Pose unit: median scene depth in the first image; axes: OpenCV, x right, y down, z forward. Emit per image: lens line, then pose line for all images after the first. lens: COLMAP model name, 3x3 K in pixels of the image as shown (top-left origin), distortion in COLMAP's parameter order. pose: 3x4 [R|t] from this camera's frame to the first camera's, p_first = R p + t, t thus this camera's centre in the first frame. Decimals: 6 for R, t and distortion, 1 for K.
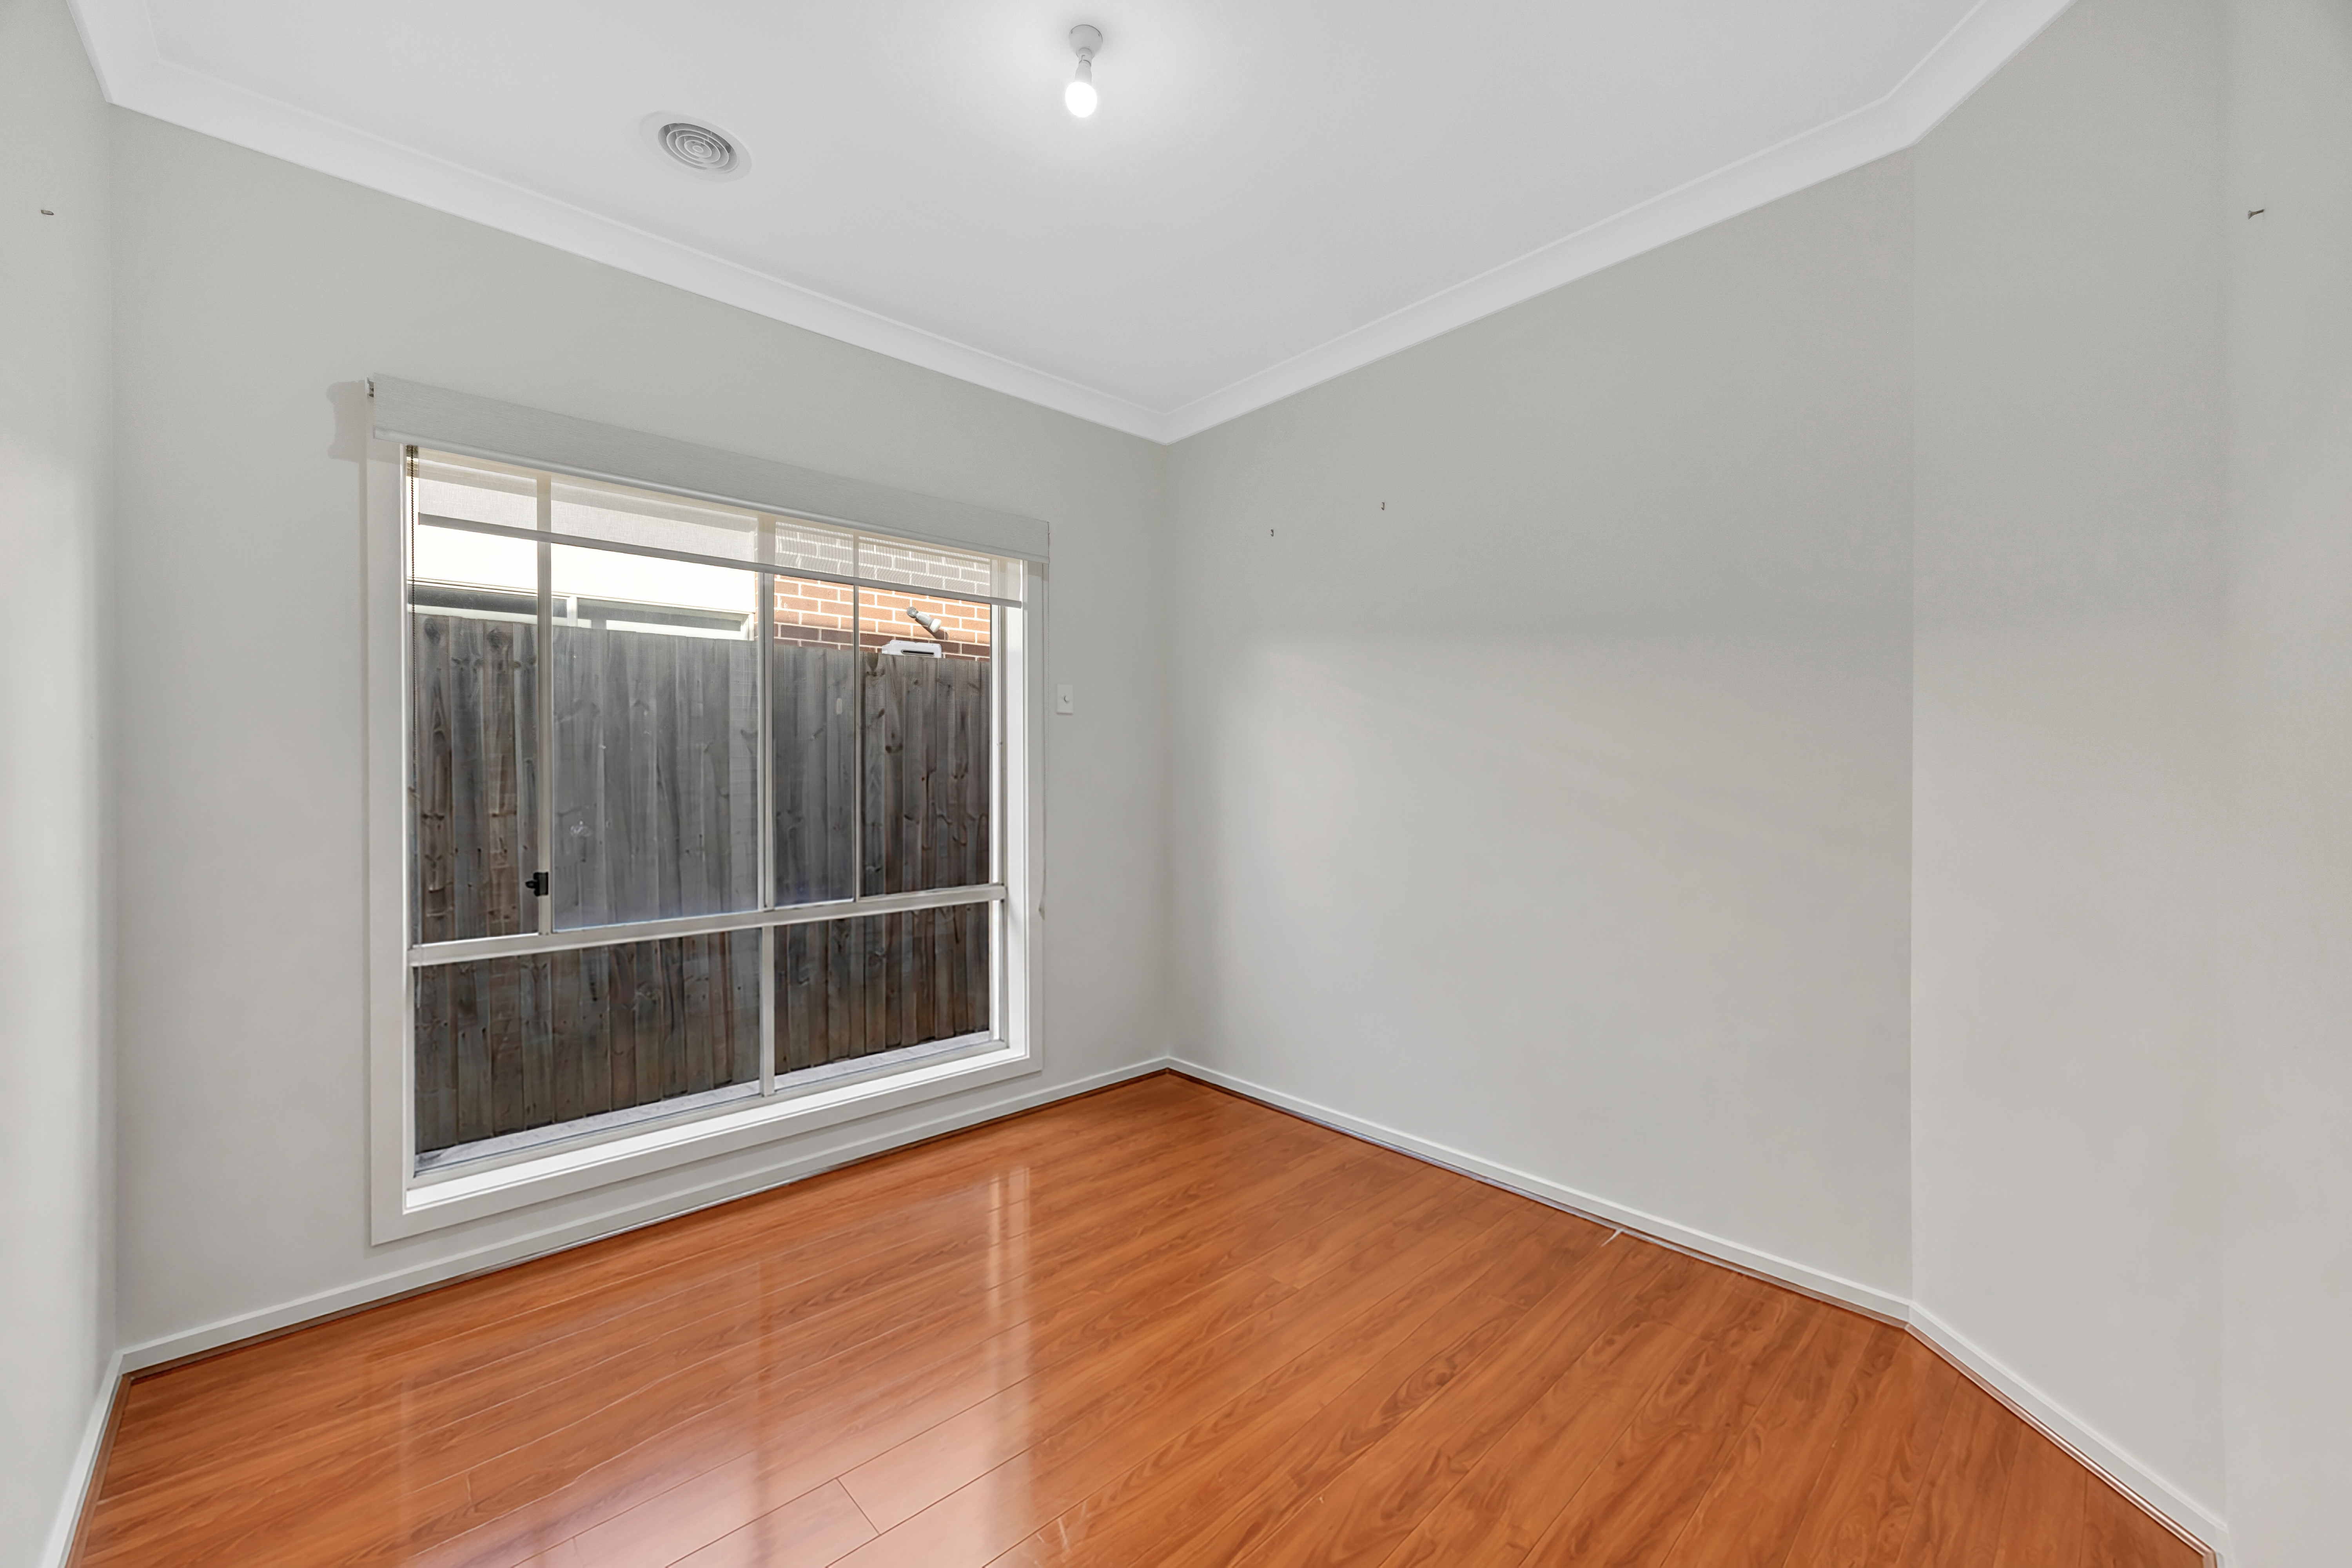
lens RADIAL K [[903.8, 0, 1182.1], [0, 903.8, 779.1], [0, 0, 1]] dist [-0.001001, -0.000159]
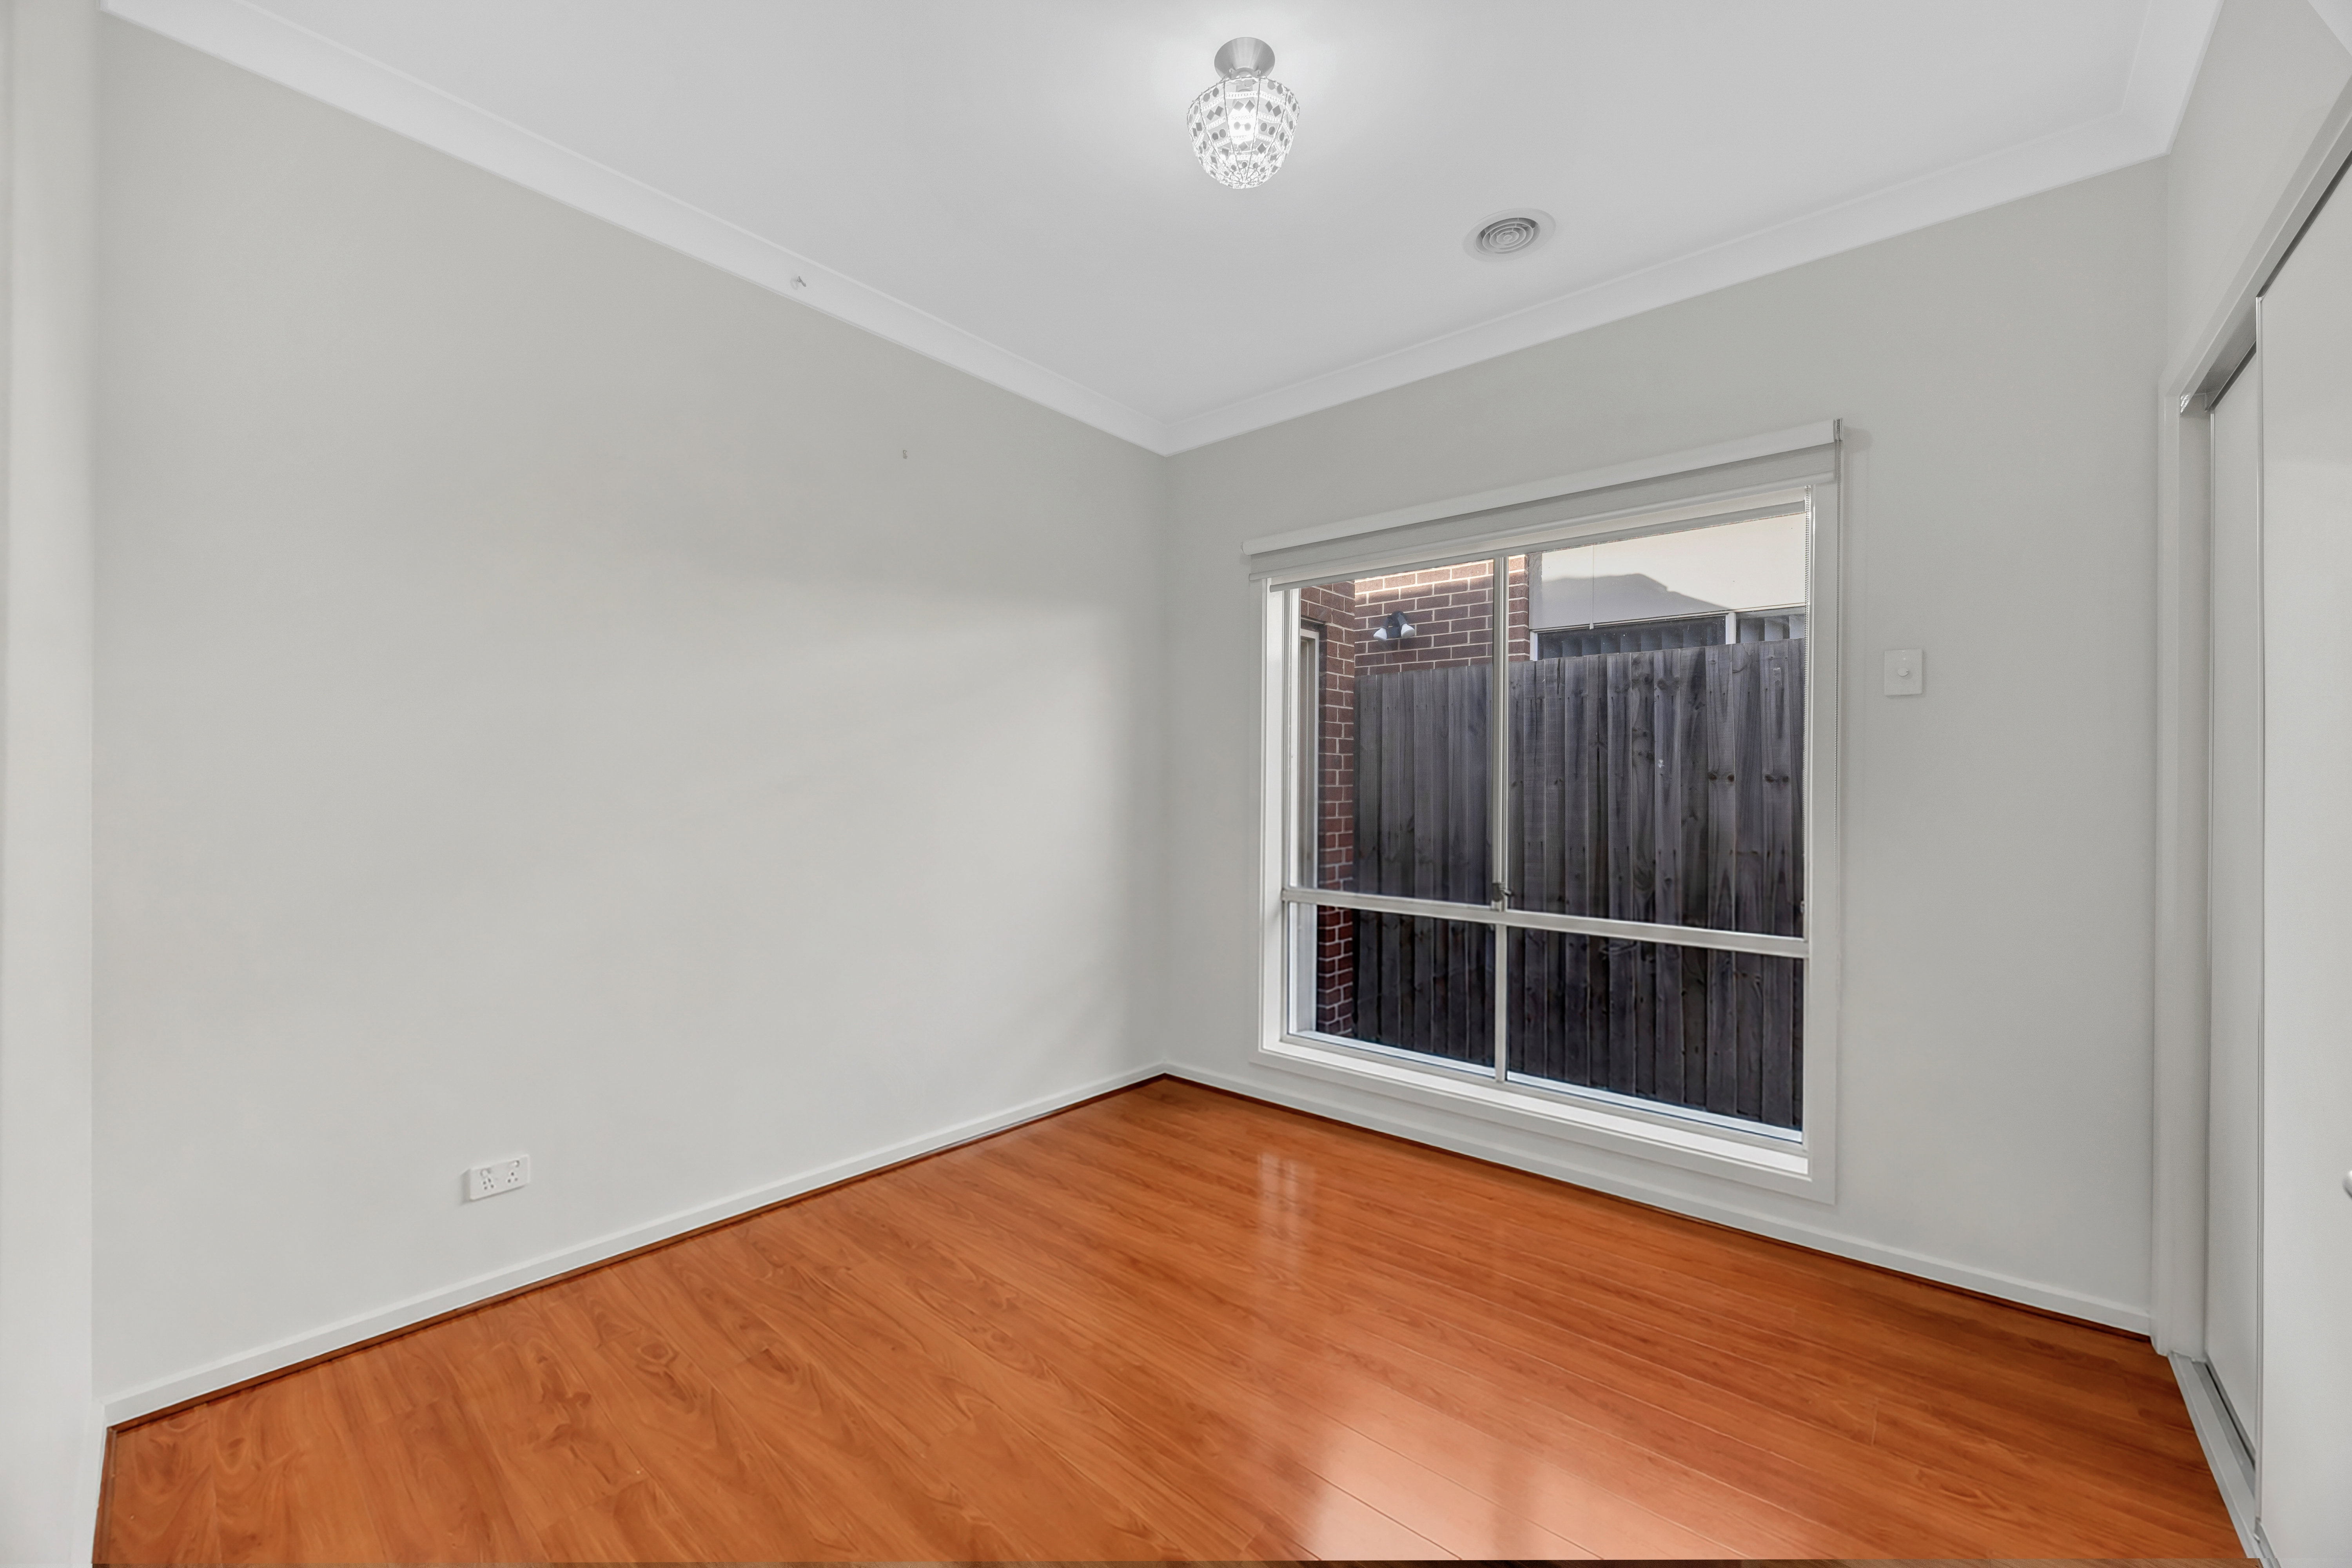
lens RADIAL K [[903.8, 0, 1182.1], [0, 903.8, 779.1], [0, 0, 1]] dist [-0.001001, -0.000159]
pose [[0.125660, 0.003962, -0.992065, 0.569767], [-0.003978, 0.999986, 0.003490, -0.015136], [0.992065, 0.003508, 0.125674, 0.490454]]
